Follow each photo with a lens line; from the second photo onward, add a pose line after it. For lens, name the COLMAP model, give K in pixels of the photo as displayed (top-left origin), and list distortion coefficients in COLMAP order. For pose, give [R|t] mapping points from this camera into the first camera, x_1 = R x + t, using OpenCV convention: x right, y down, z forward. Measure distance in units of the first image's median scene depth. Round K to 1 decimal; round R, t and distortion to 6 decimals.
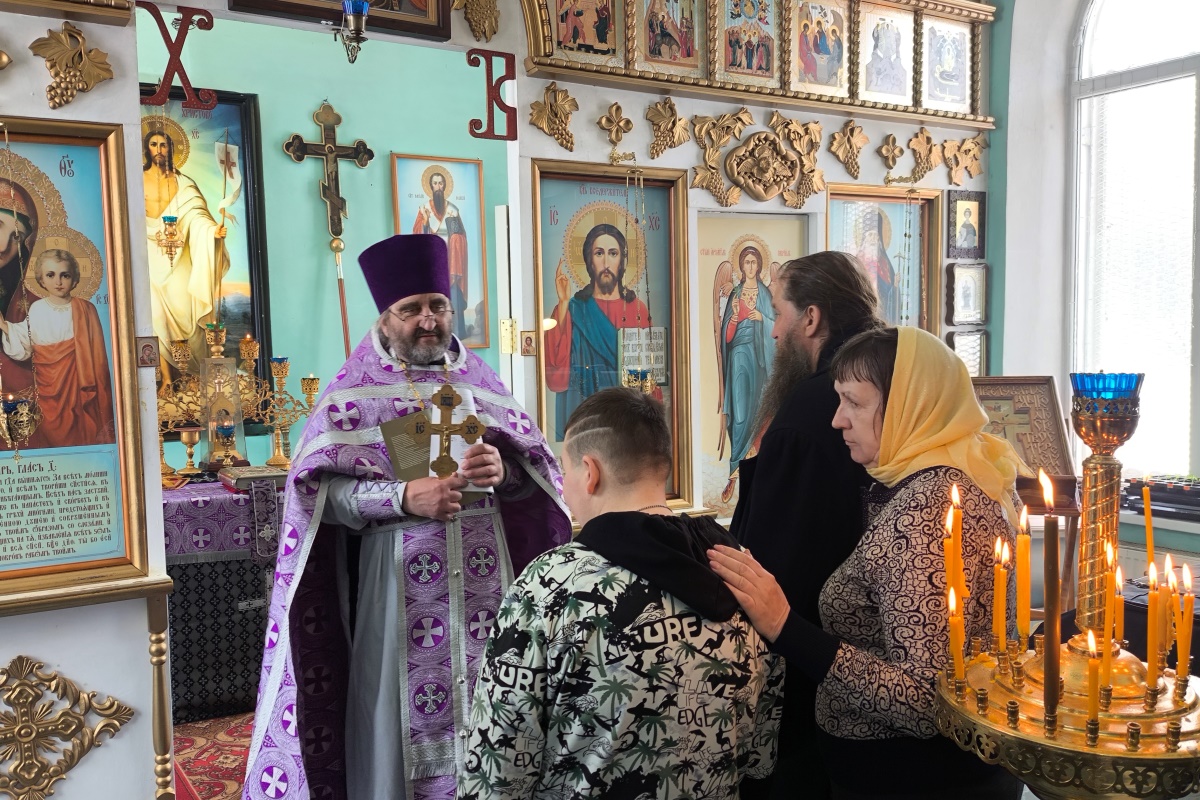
lens RADIAL K [[1079.9, 0, 613.4], [0, 1079.9, 432.0], [0, 0, 1]] dist [0.135185, -0.254008]
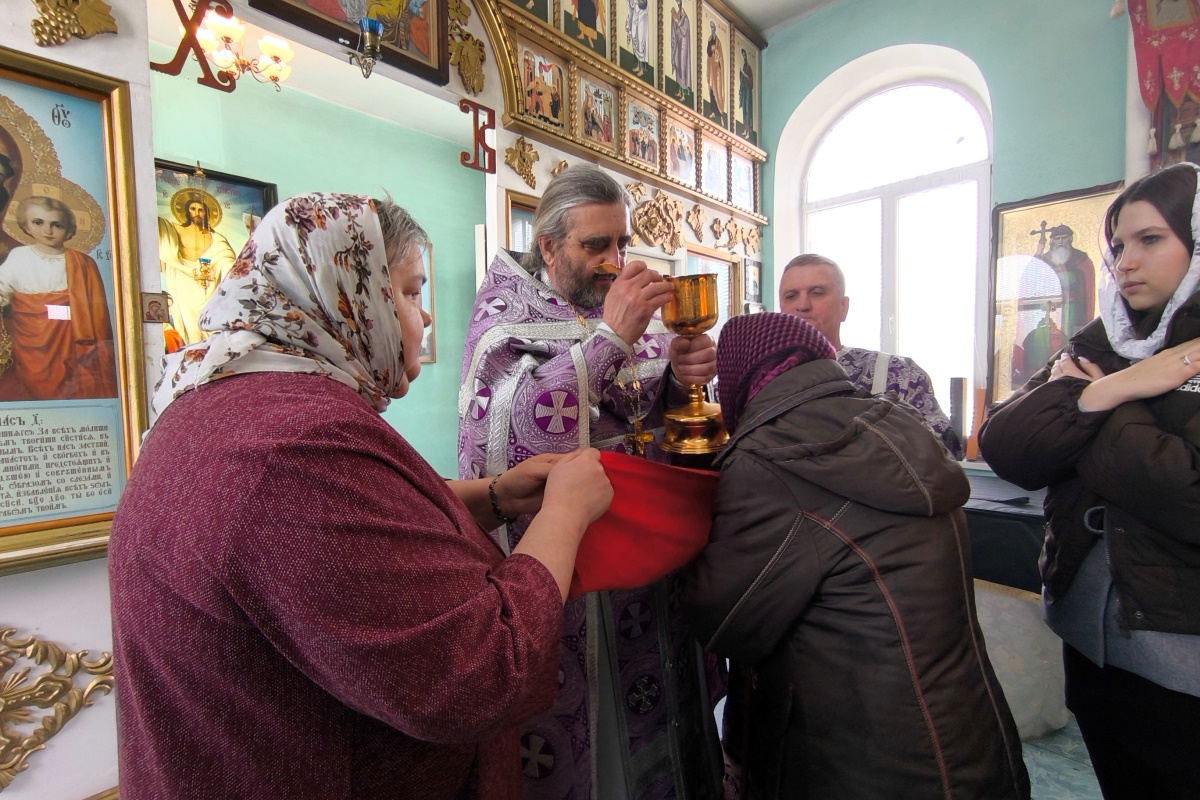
lens RADIAL K [[551.4, 0, 620.9], [0, 551.4, 401.3], [0, 0, 1]] dist [-0.002283, 0.000305]
pose [[0.969367, -0.007106, 0.245514, -0.106123], [0.018554, 0.998844, -0.044346, 0.037474], [-0.244915, 0.047543, 0.968378, 0.328451]]
